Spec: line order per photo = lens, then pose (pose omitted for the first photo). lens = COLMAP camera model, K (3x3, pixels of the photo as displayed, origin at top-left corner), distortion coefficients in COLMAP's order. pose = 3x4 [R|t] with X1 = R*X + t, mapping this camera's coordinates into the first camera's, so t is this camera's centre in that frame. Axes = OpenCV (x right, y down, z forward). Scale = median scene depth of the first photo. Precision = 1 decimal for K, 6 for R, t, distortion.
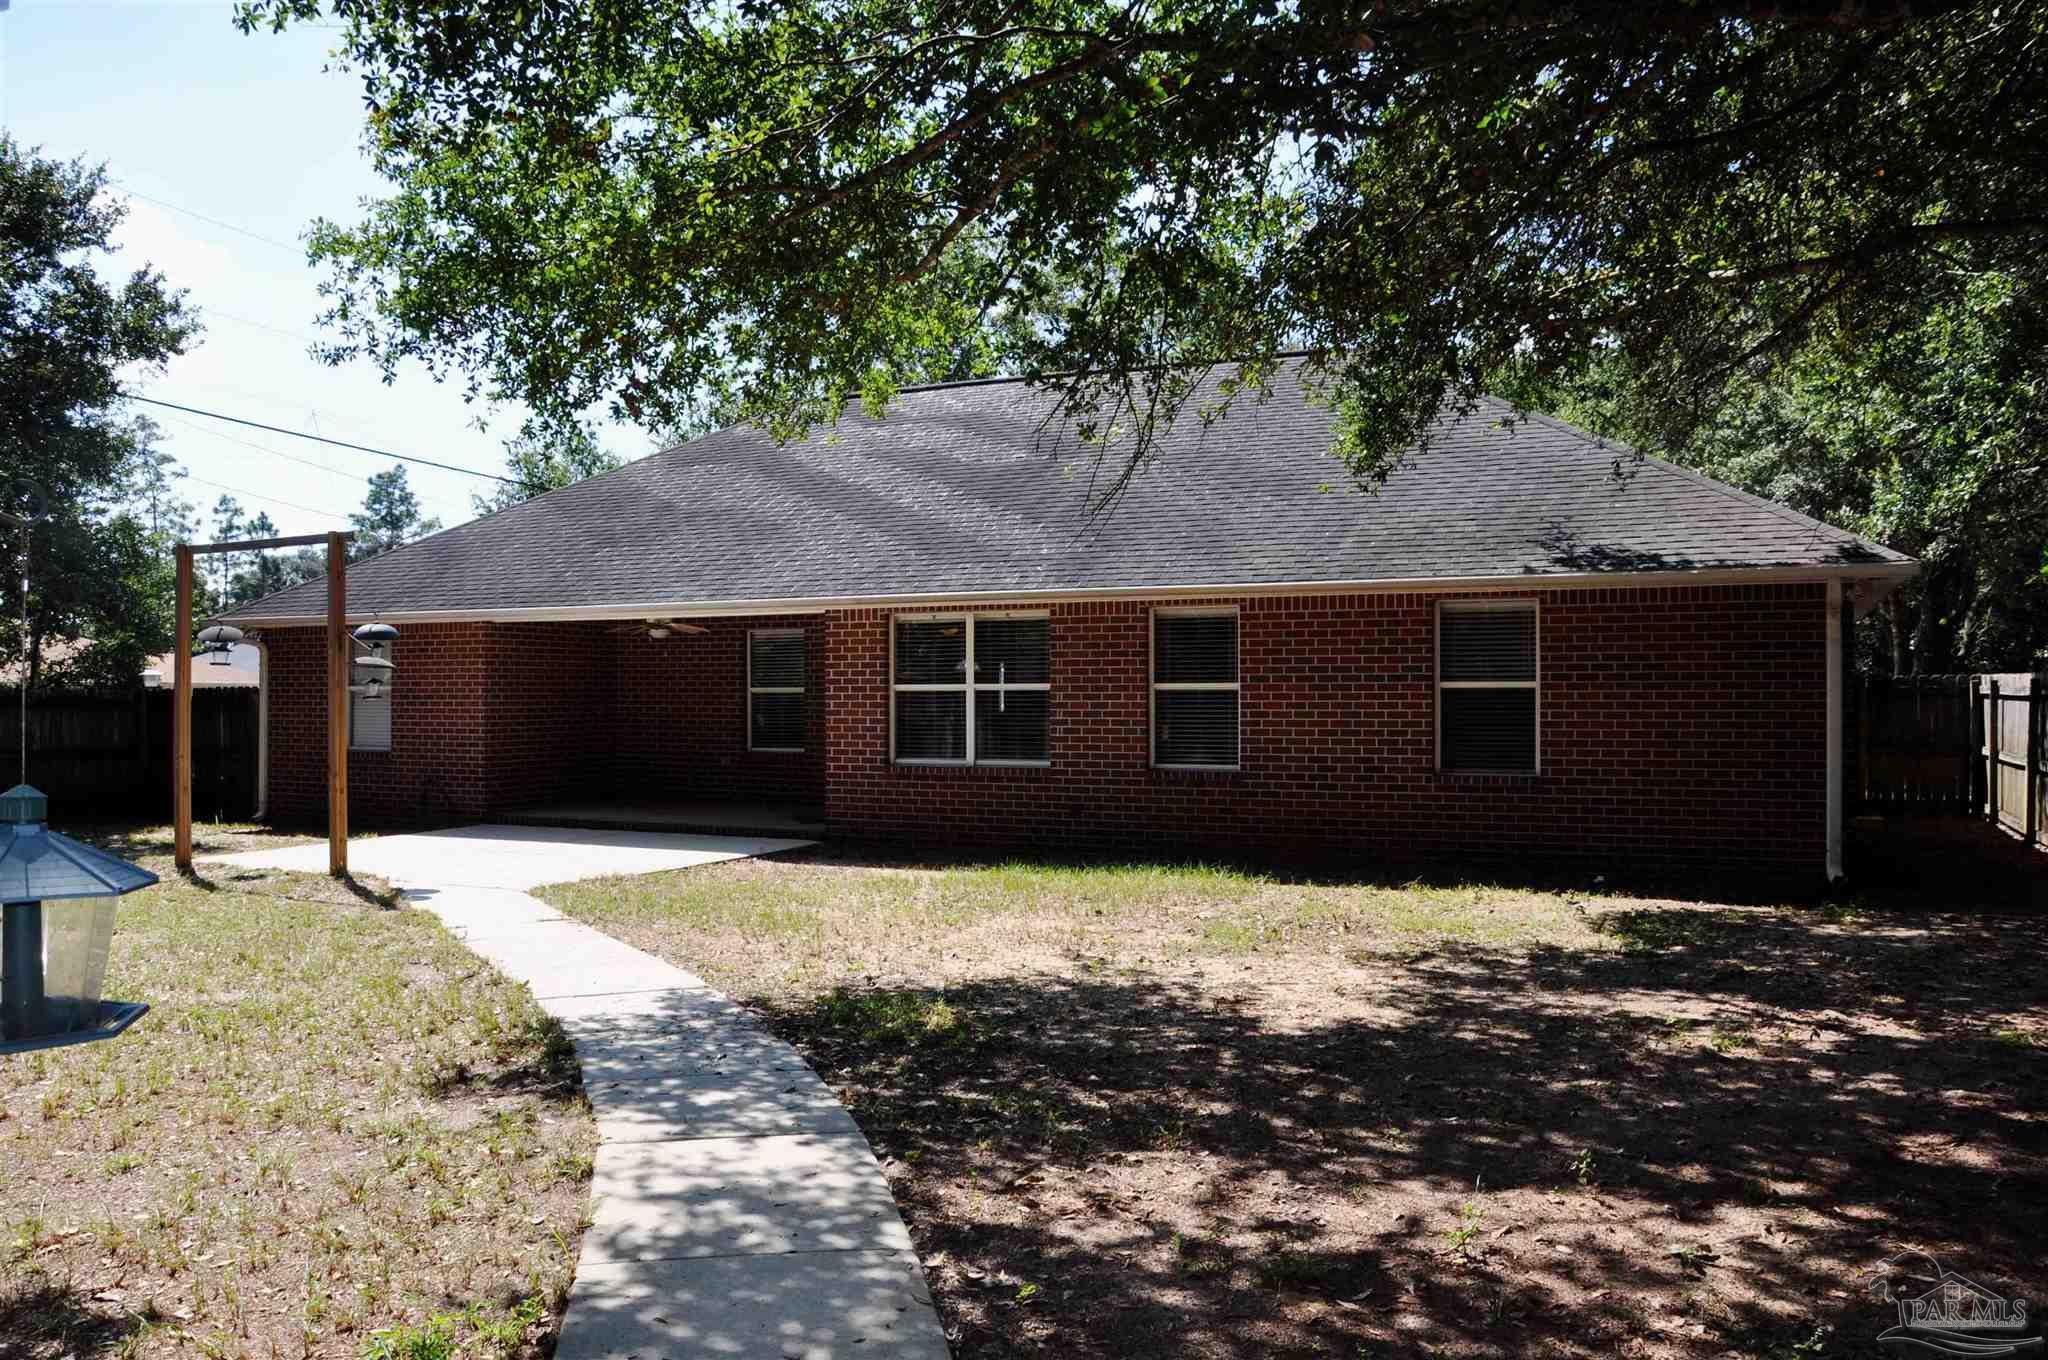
lens RADIAL K [[1592.1, 0, 1026.5], [0, 1592.1, 688.9], [0, 0, 1]] dist [-0.169624, 0.128161]
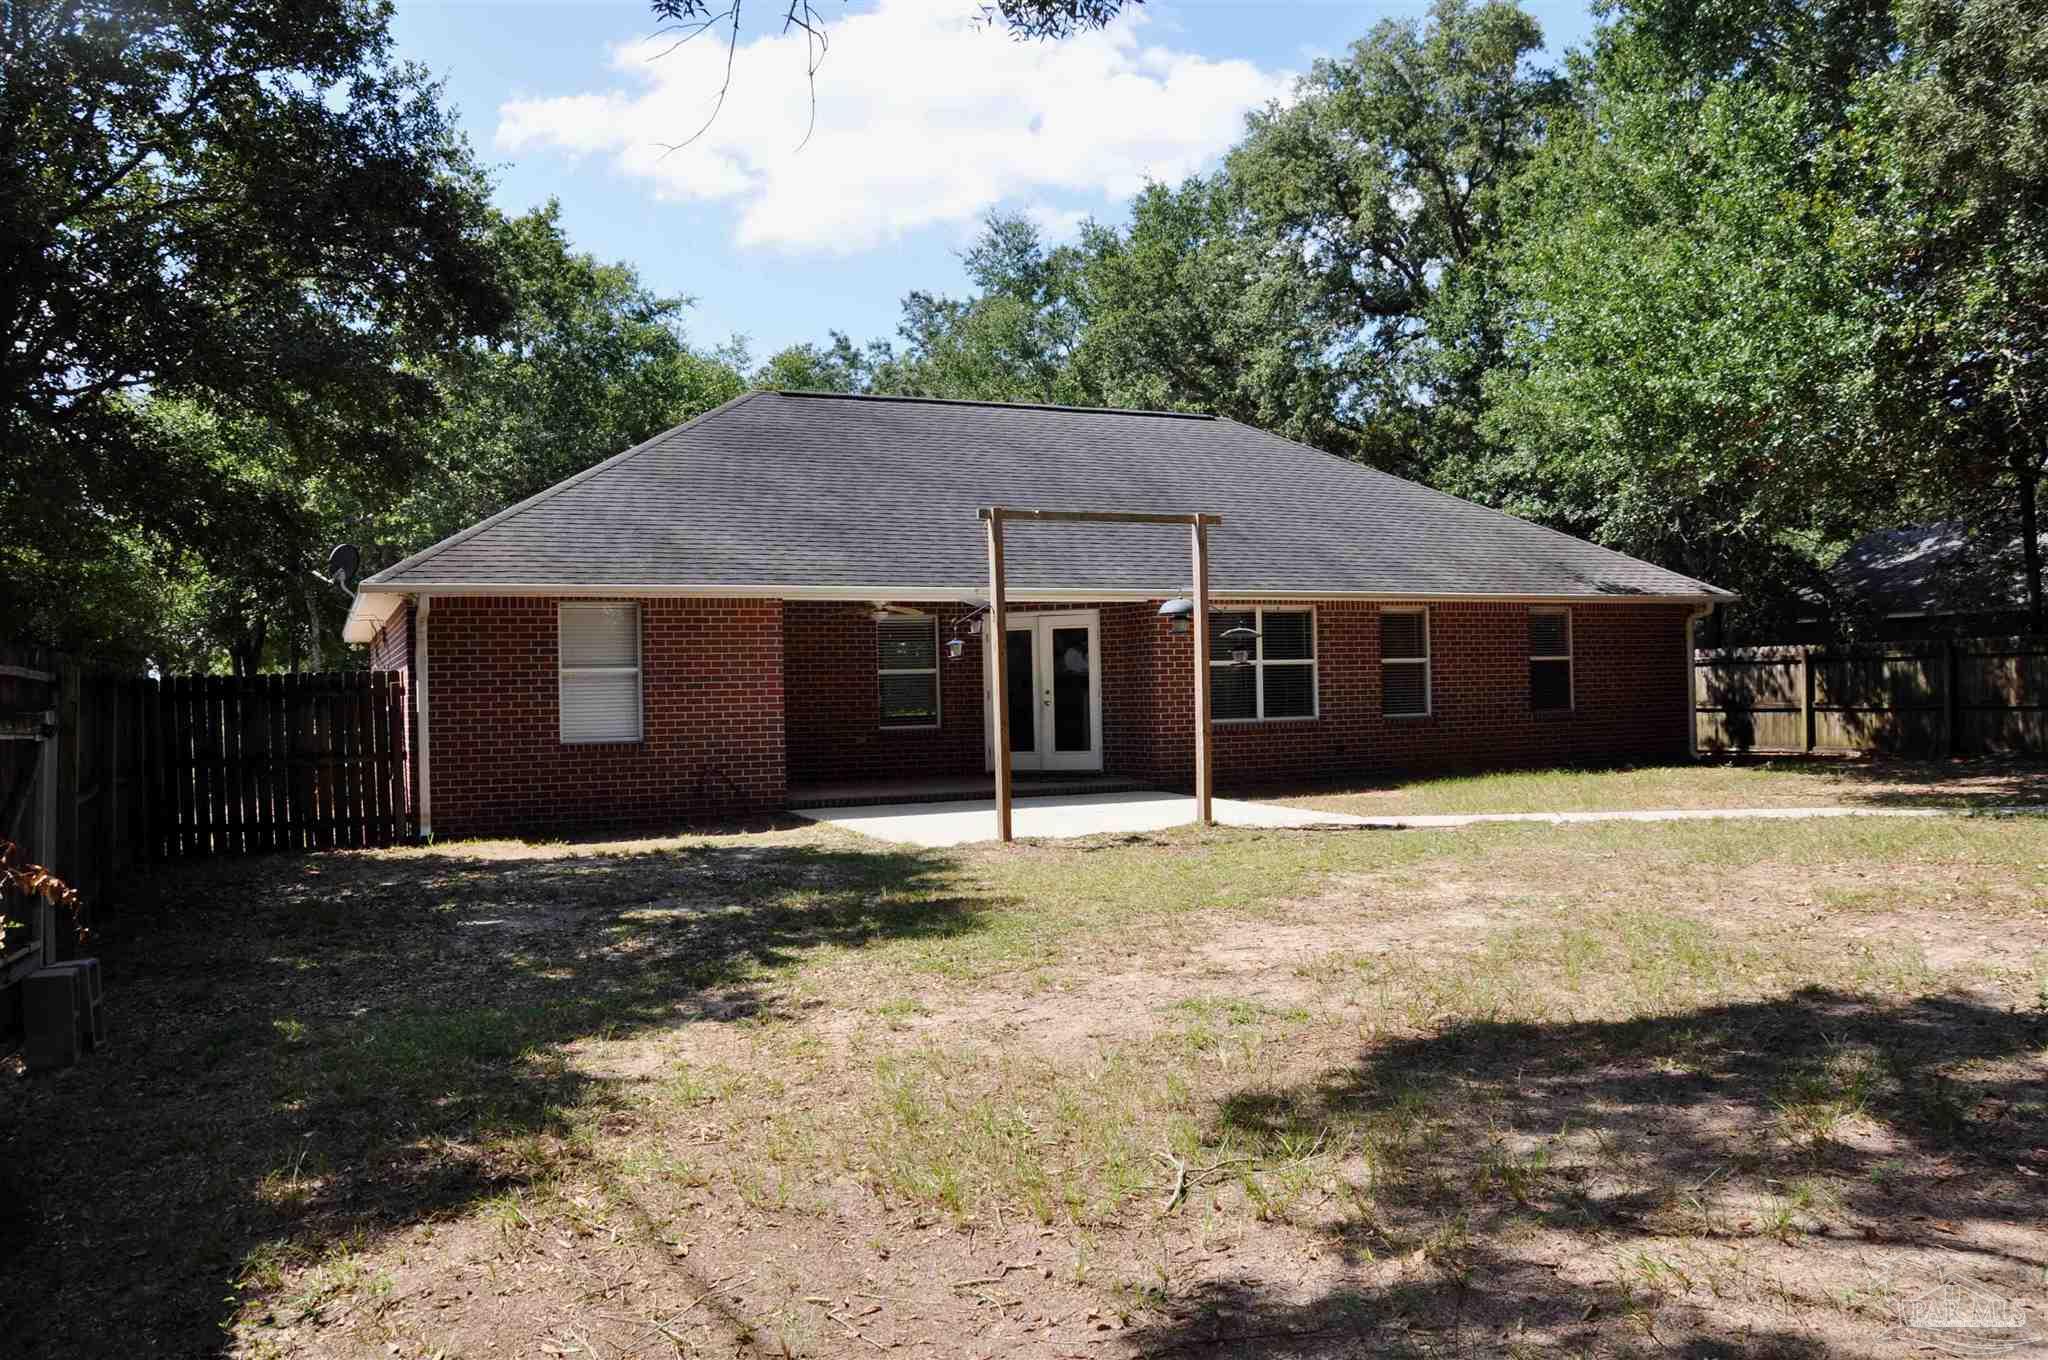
lens RADIAL K [[1592.1, 0, 1026.5], [0, 1592.1, 688.9], [0, 0, 1]] dist [-0.169624, 0.128161]
pose [[0.616617, -0.013505, 0.787148, -1.172236], [0.018524, 0.999825, 0.002644, 0.013395], [-0.787046, 0.012951, 0.616759, 0.343485]]
